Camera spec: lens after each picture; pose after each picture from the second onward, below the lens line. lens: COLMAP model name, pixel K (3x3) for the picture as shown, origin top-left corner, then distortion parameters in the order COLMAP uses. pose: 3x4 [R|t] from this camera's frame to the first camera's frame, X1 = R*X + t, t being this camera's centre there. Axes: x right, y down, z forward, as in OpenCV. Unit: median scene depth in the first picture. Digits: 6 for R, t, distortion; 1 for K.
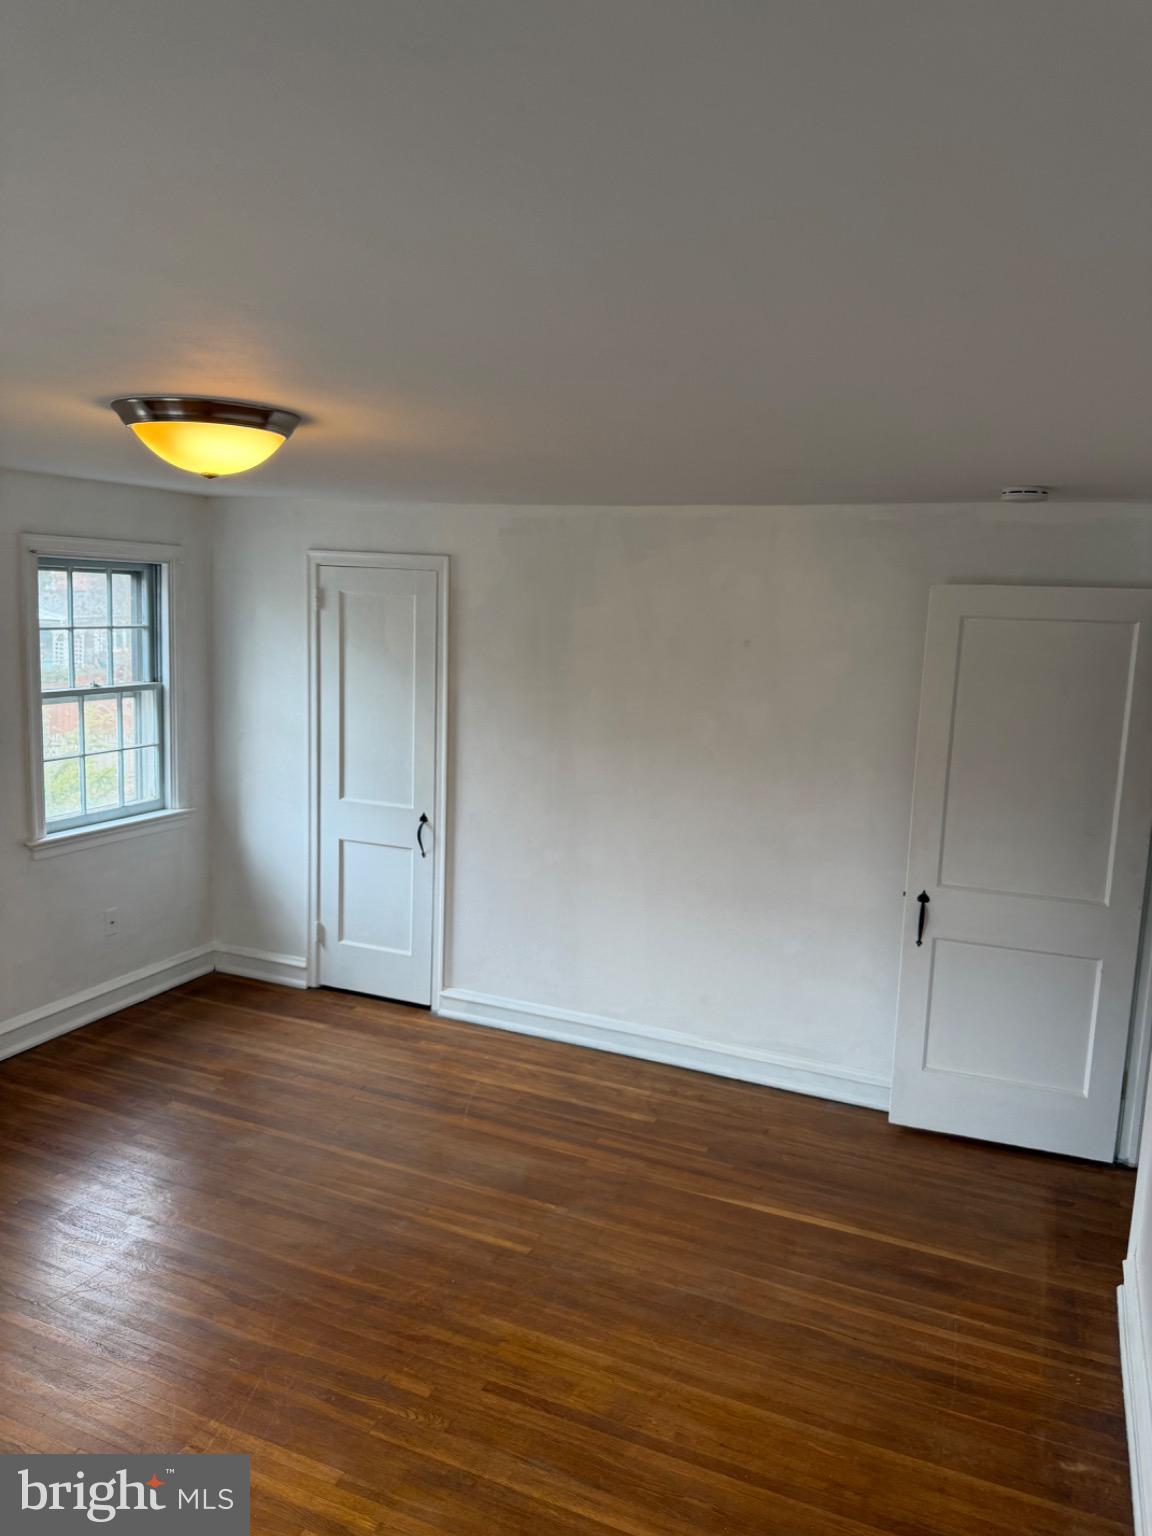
lens RADIAL K [[1087.2, 0, 557.4], [0, 1087.2, 743.9], [0, 0, 1]] dist [0.028853, -0.039954]
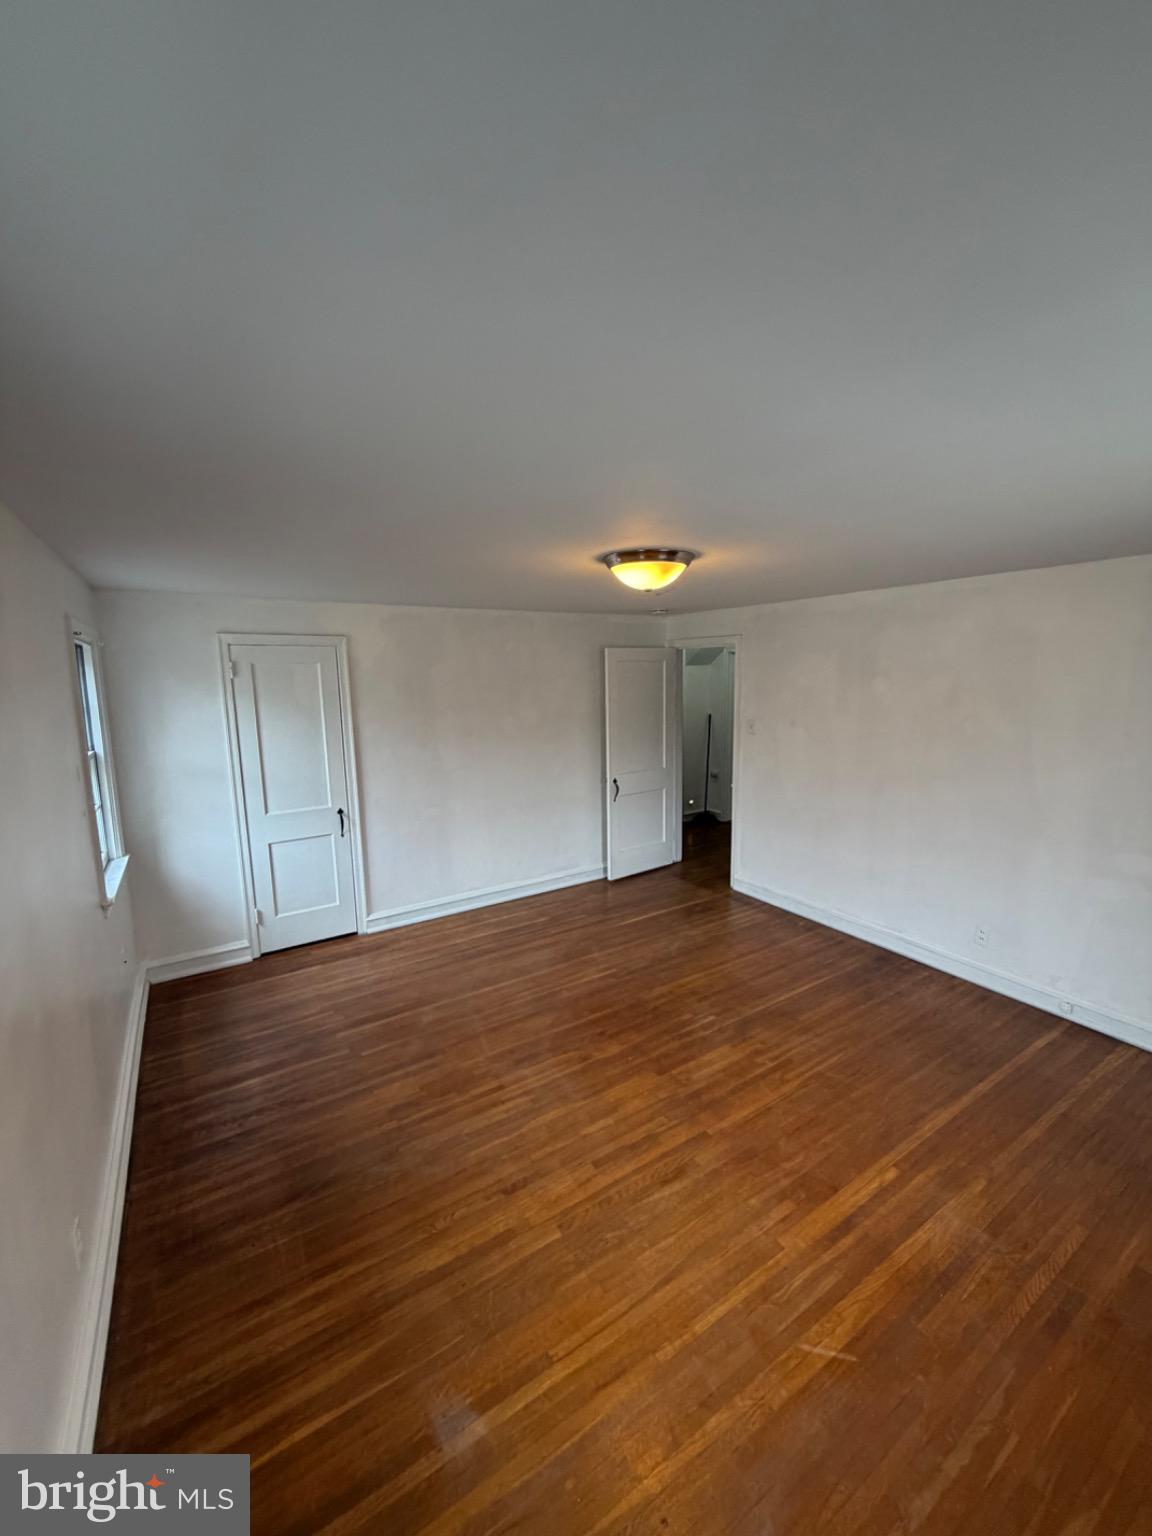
lens RADIAL K [[619.0, 0, 577.3], [0, 619.0, 760.9], [0, 0, 1]] dist [0.000147, 0.000609]
pose [[0.559439, -0.164398, 0.812405, -0.947060], [0.148980, 0.984115, 0.096554, -0.052250], [-0.815373, 0.067016, 0.575045, 0.349771]]
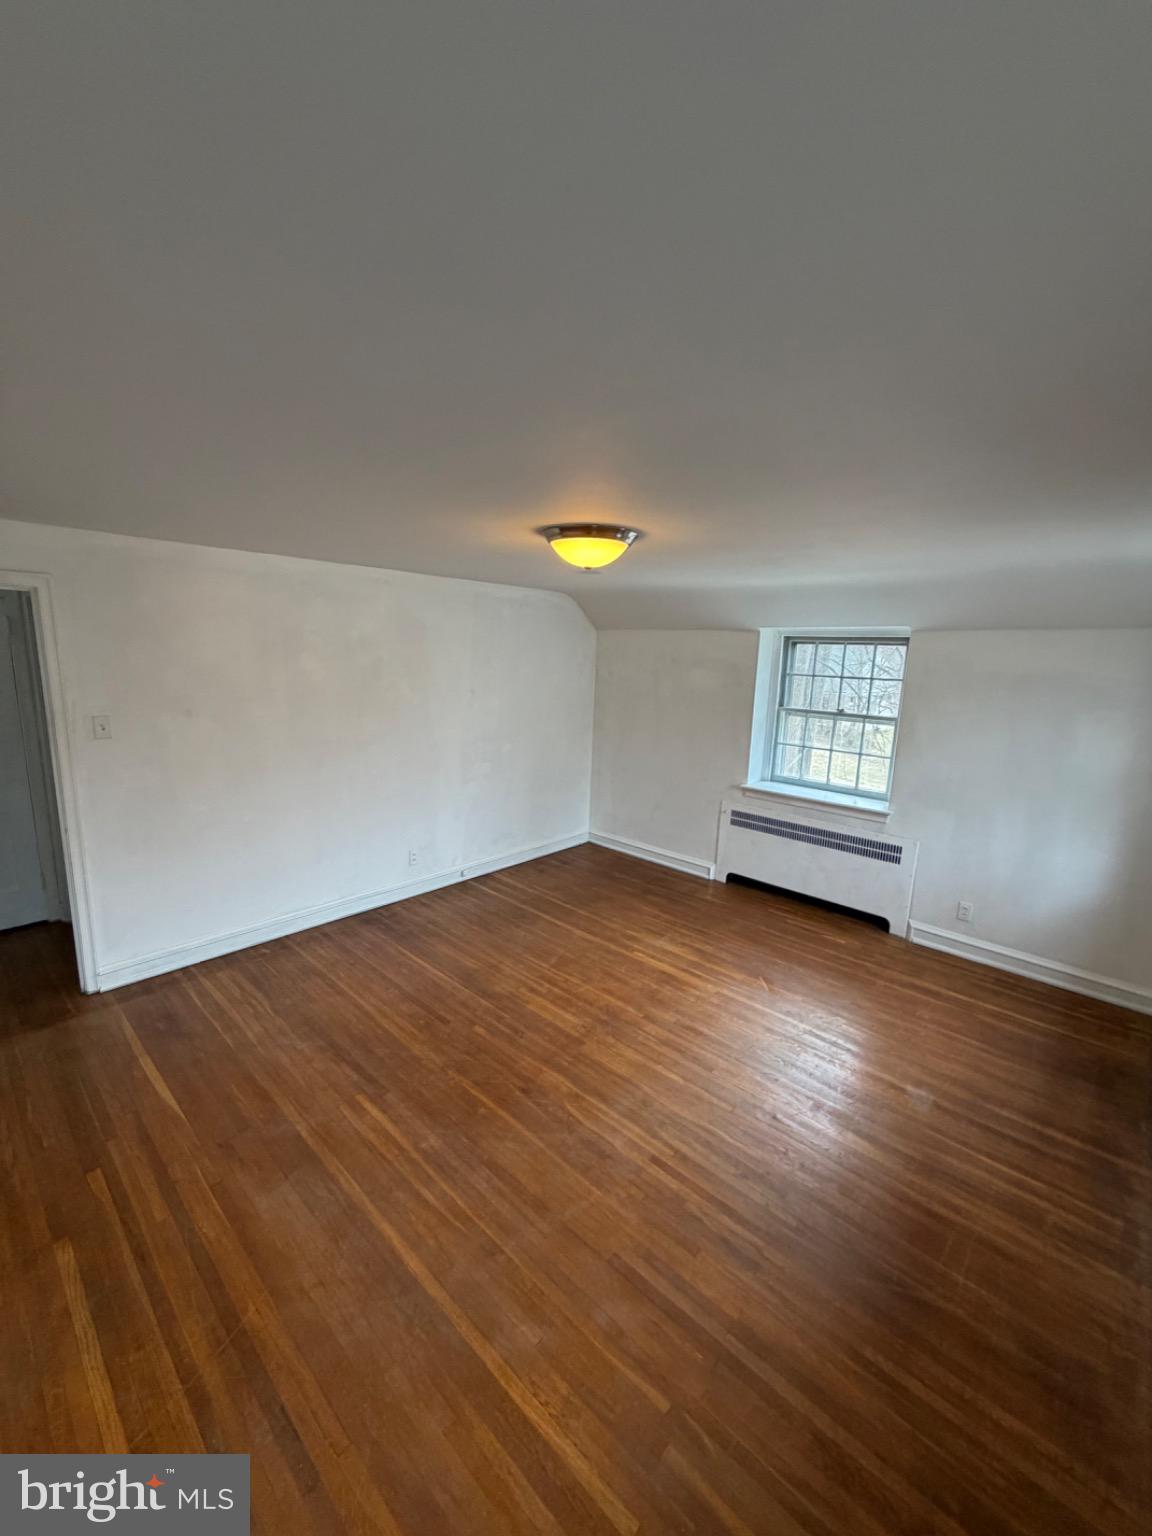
lens RADIAL K [[619.0, 0, 573.3], [0, 619.0, 766.1], [0, 0, 1]] dist [0.000147, 0.000609]
pose [[-0.945284, -0.129101, 0.299619, -0.460122], [-0.027243, 0.946402, 0.321840, -0.192716], [-0.325110, 0.296068, -0.898136, 1.471826]]
